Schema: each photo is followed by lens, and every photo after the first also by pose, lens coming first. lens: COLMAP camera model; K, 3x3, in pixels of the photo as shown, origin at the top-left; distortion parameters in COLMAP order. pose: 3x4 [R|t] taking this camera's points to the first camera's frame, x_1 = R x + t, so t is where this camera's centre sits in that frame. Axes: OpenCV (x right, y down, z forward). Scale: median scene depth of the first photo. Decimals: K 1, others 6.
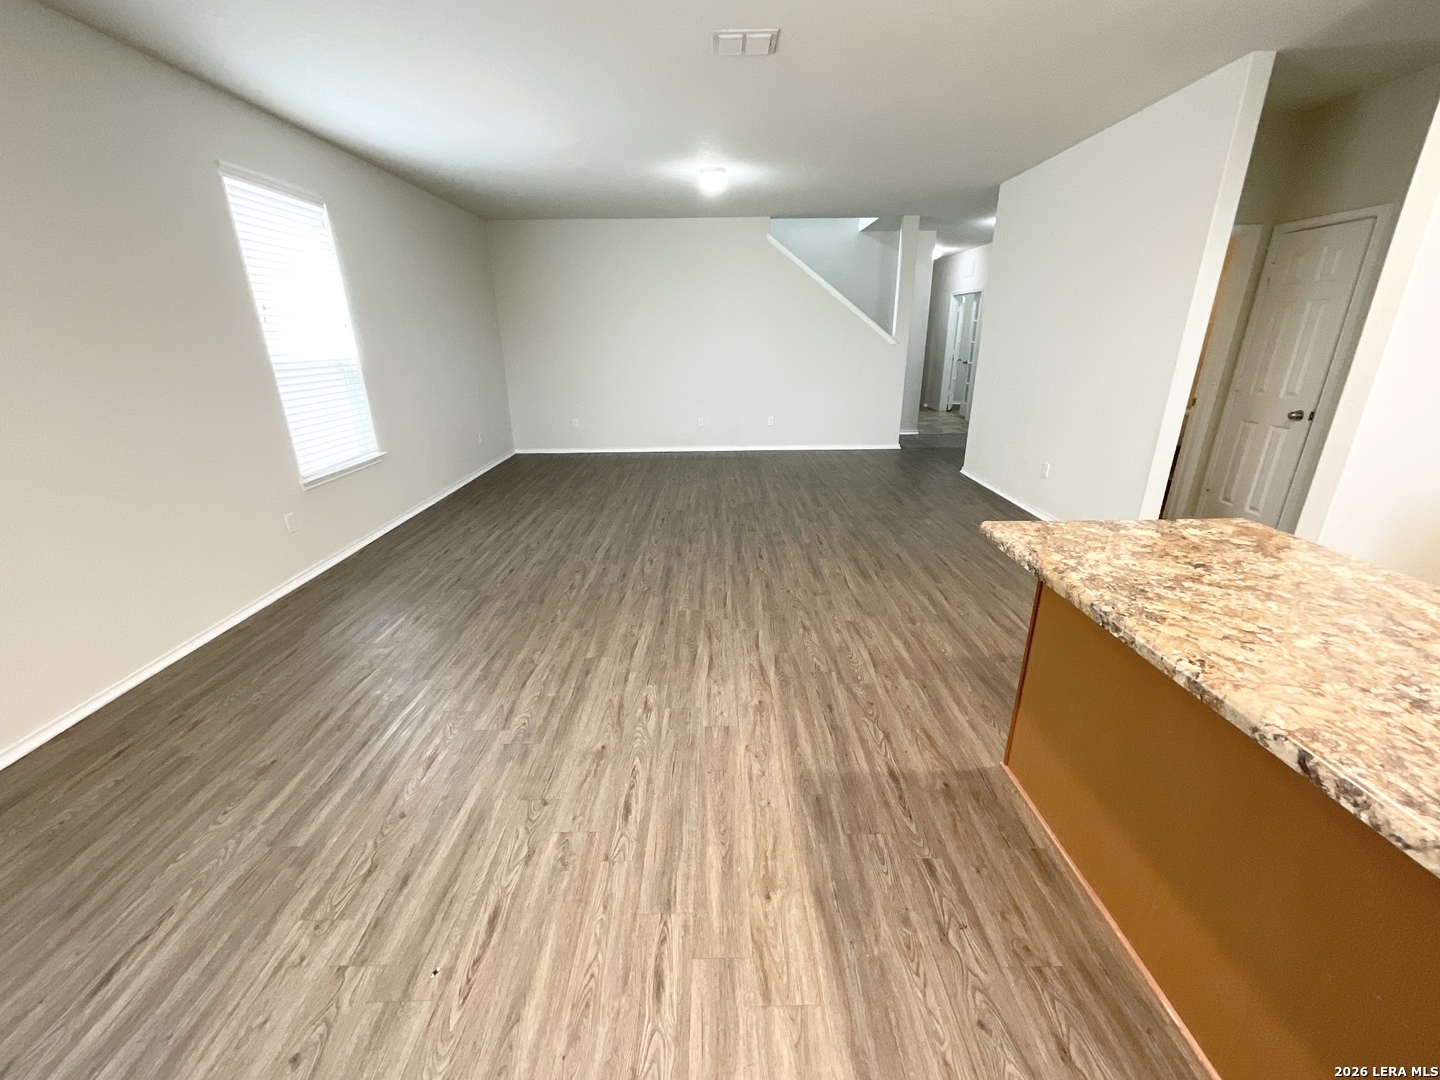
lens RADIAL K [[583.2, 0, 720.6], [0, 583.2, 540.2], [0, 0, 1]] dist [-0.002499, -0.001432]
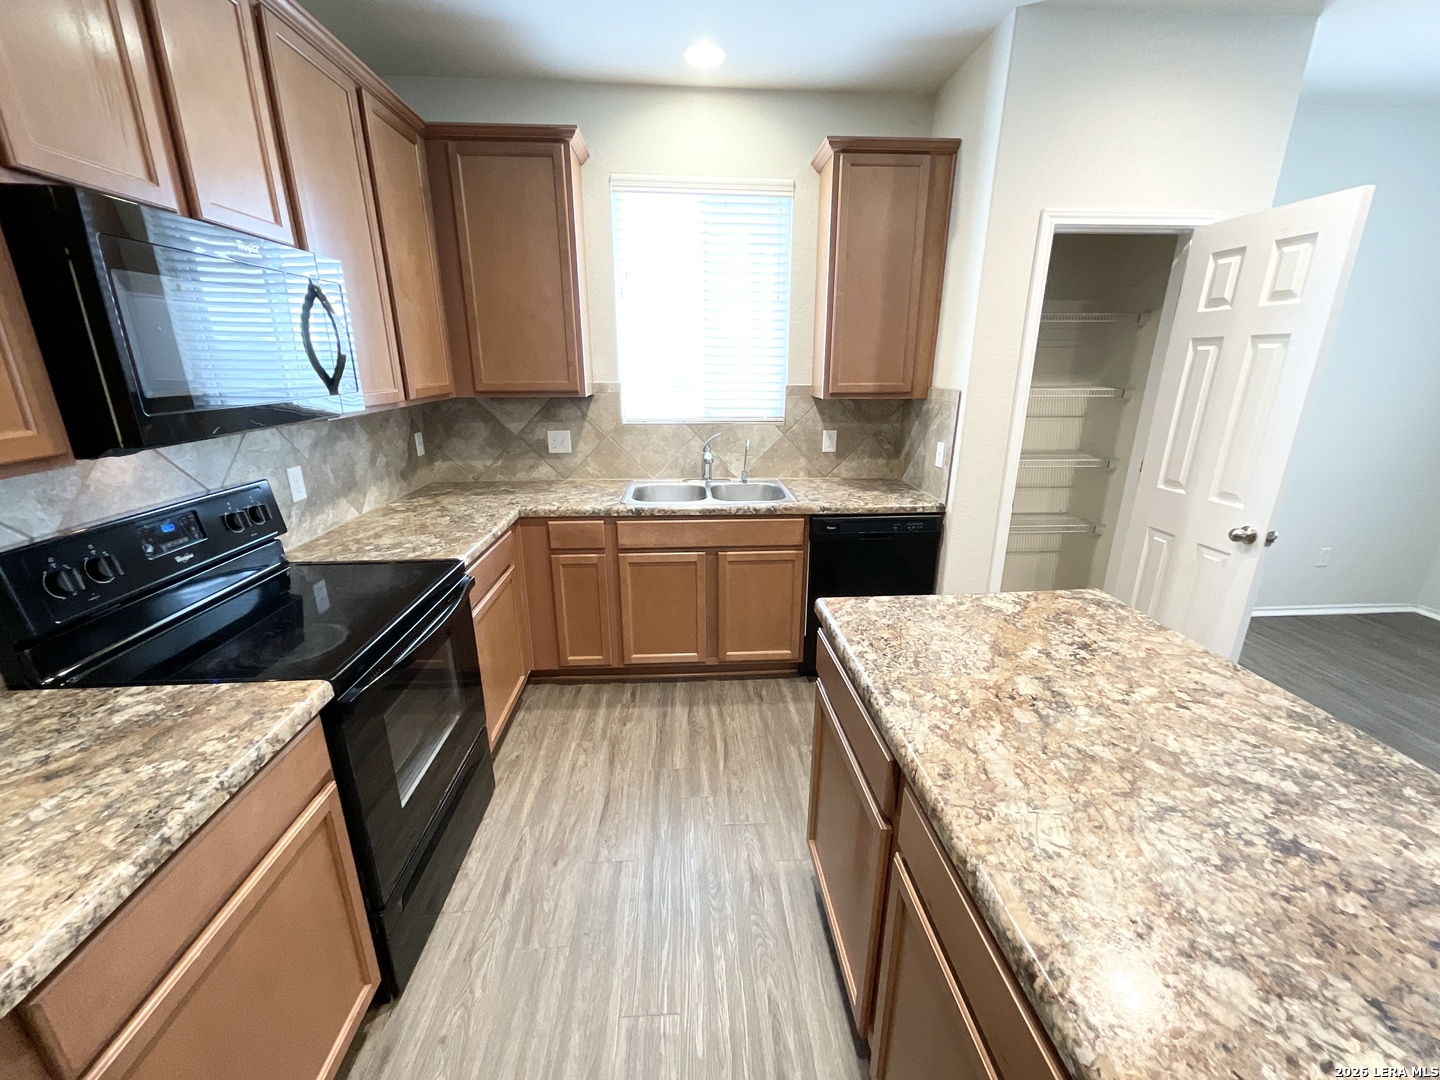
lens RADIAL K [[583.2, 0, 713.8], [0, 583.2, 538.9], [0, 0, 1]] dist [-0.002499, -0.001432]
pose [[-0.998646, 0.027494, -0.044151, 1.510623], [-0.004478, 0.800265, 0.599630, -0.559920], [0.051819, 0.599016, -0.799059, 1.349347]]
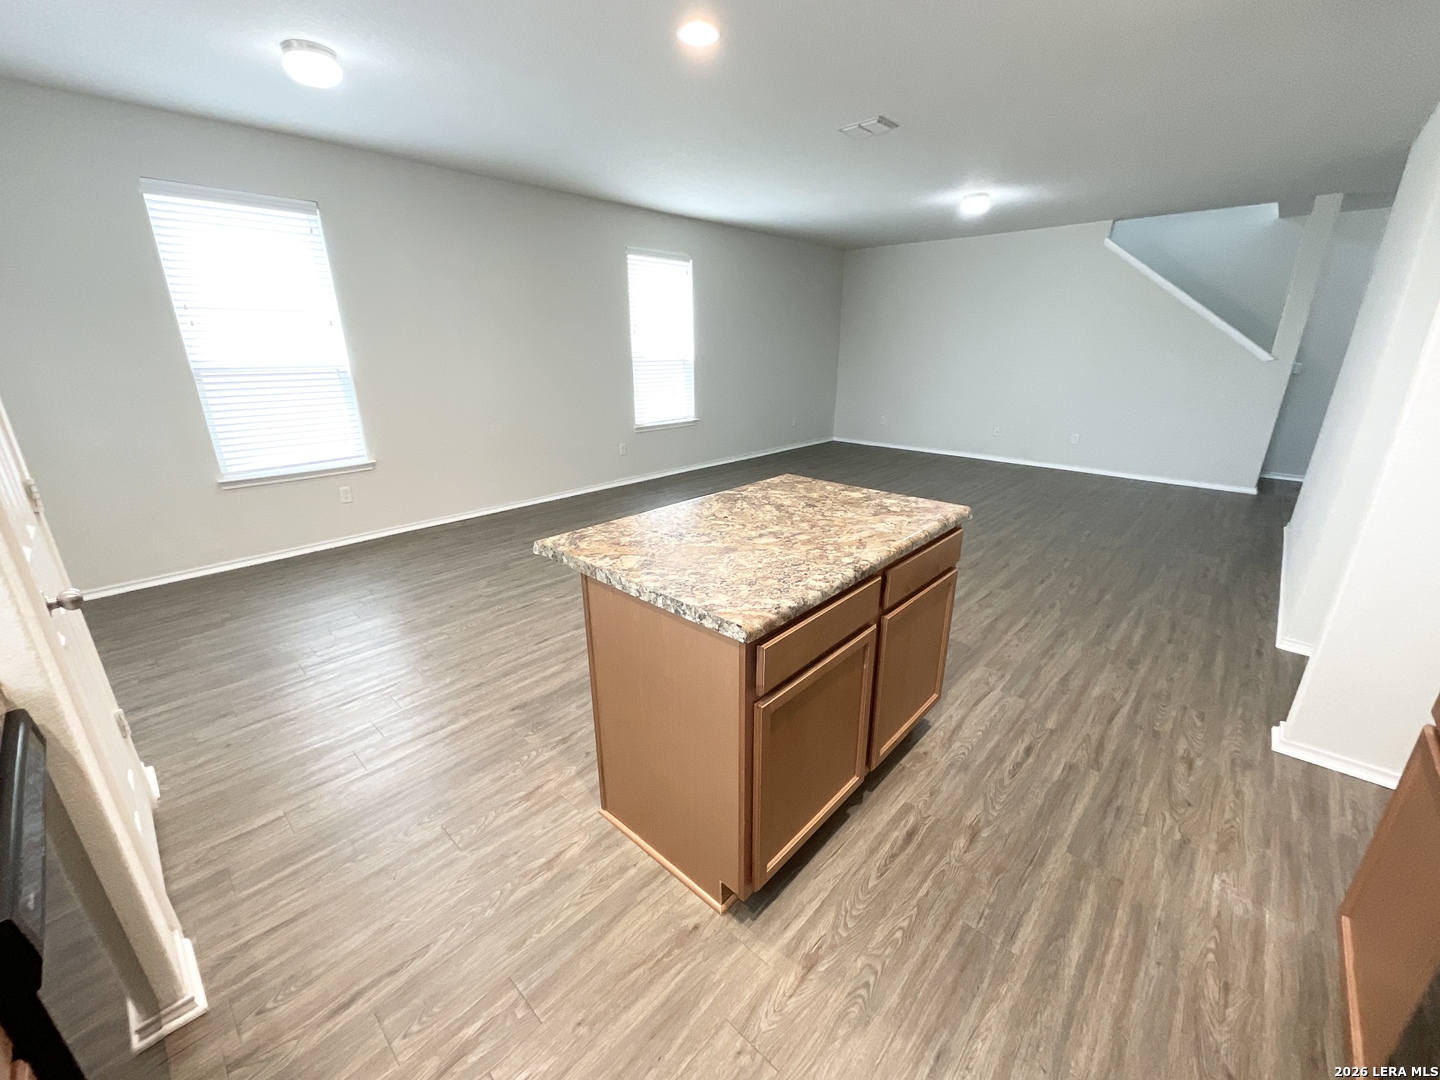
lens RADIAL K [[583.2, 0, 723.2], [0, 583.2, 539.7], [0, 0, 1]] dist [-0.002499, -0.001432]
pose [[0.730925, 0.229772, -0.642615, 1.780757], [-0.236529, 0.968546, 0.077278, 0.072594], [0.640158, 0.095512, 0.762283, -0.281637]]
